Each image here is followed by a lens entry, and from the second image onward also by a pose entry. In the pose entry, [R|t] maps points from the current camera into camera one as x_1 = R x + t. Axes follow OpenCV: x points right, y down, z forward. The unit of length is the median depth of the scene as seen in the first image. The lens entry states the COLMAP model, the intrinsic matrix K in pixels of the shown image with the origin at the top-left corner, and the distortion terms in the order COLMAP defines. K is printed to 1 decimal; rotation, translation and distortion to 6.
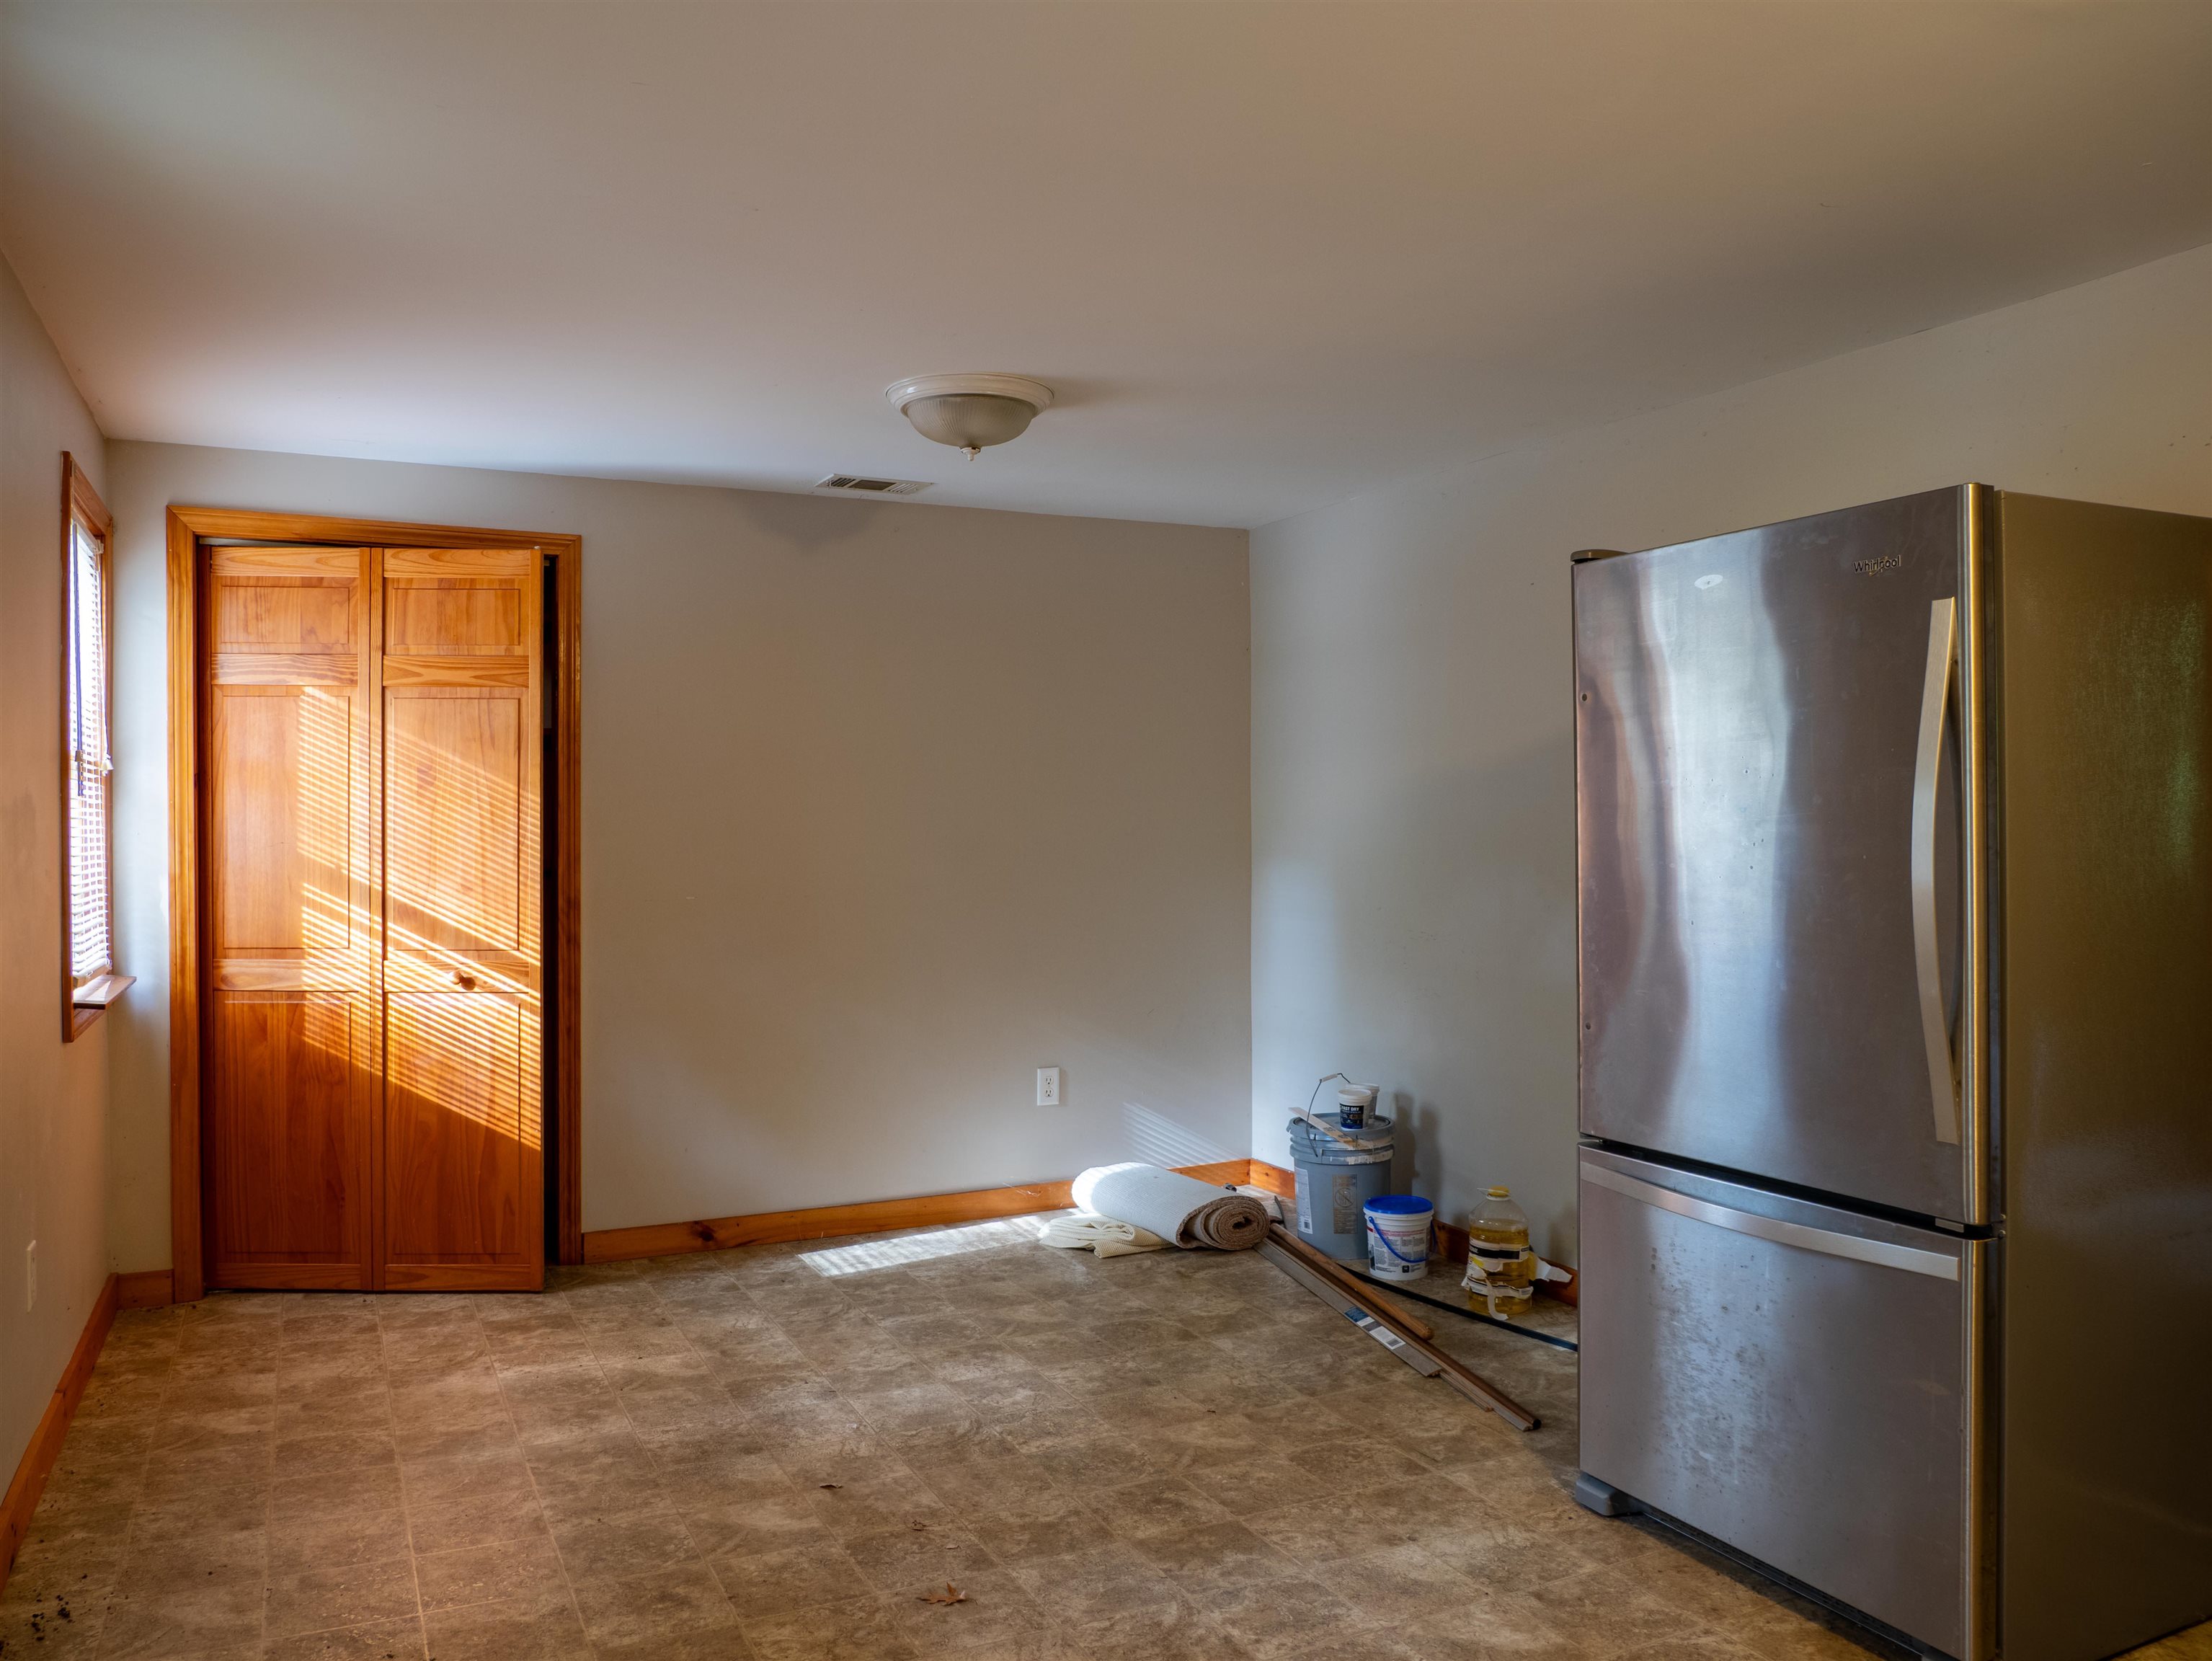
lens RADIAL K [[1572.8, 0, 1071.9], [0, 1572.8, 820.9], [0, 0, 1]] dist [-0.028916, -0.005462]
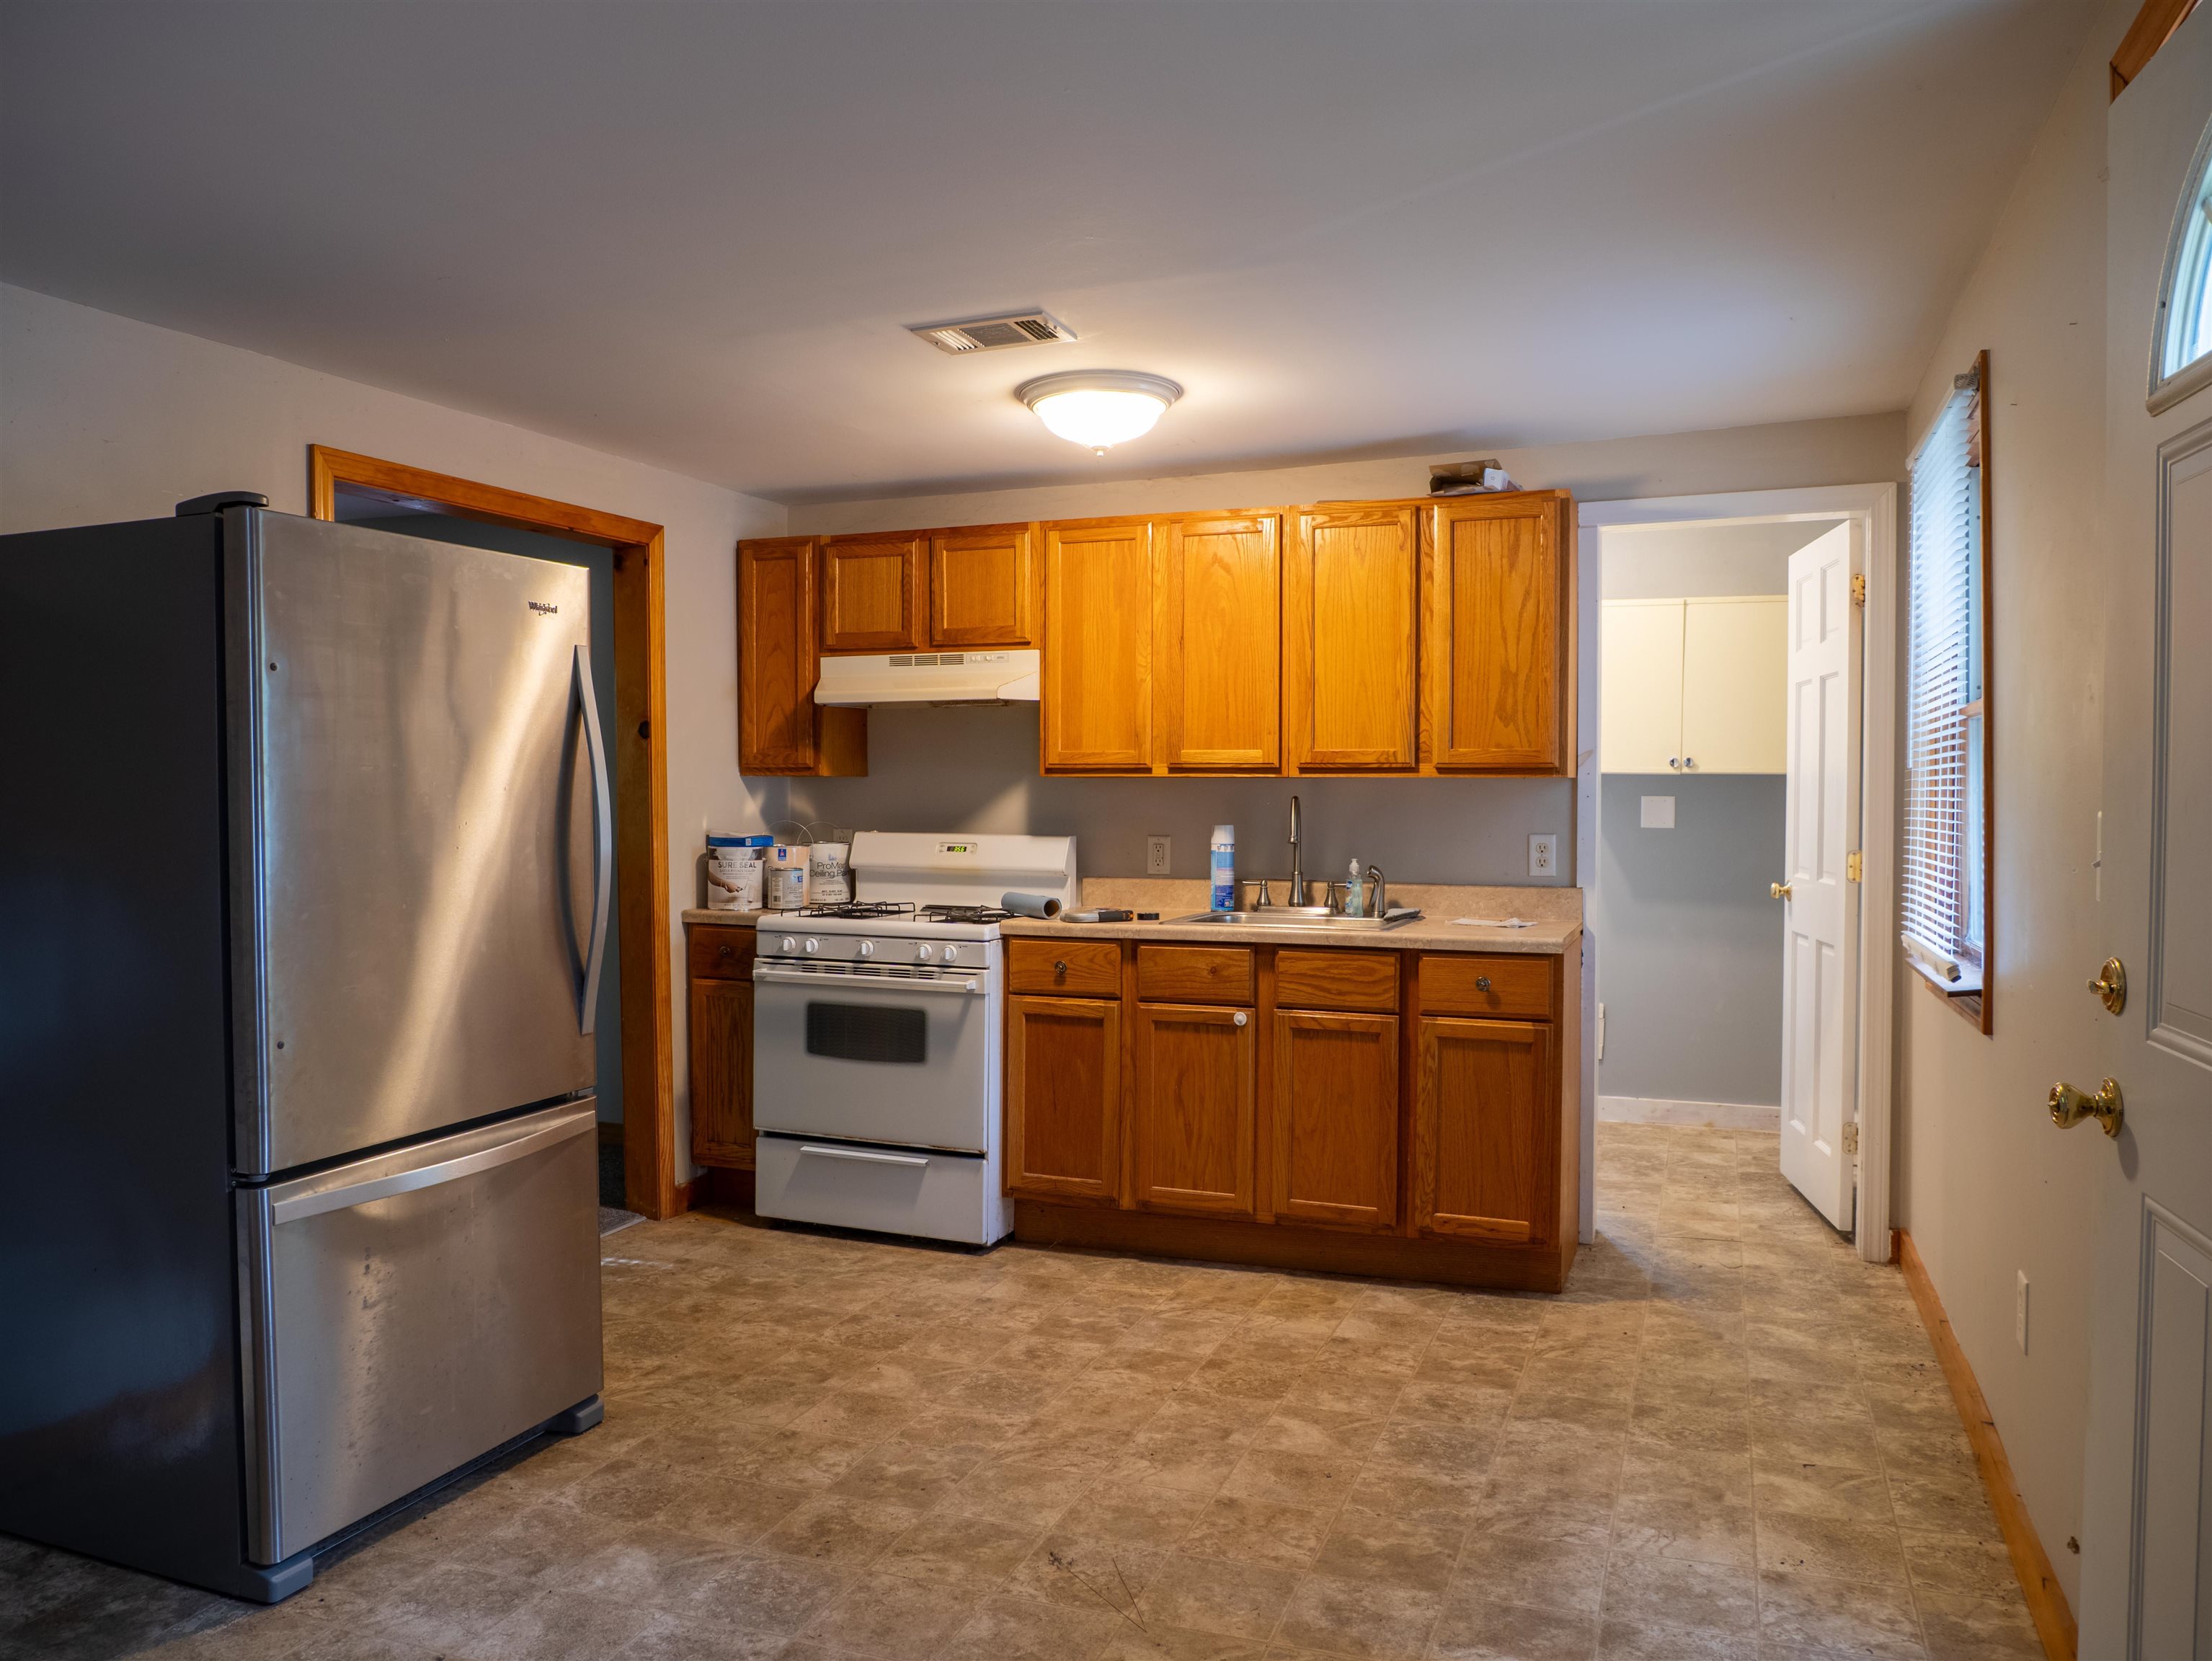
lens RADIAL K [[1572.8, 0, 1071.9], [0, 1572.8, 820.9], [0, 0, 1]] dist [-0.028916, -0.005462]
pose [[-0.669220, 0.000147, 0.743065, -0.735670], [0.013370, 0.999840, 0.011844, 0.002921], [-0.742944, 0.017861, -0.669115, 1.511497]]
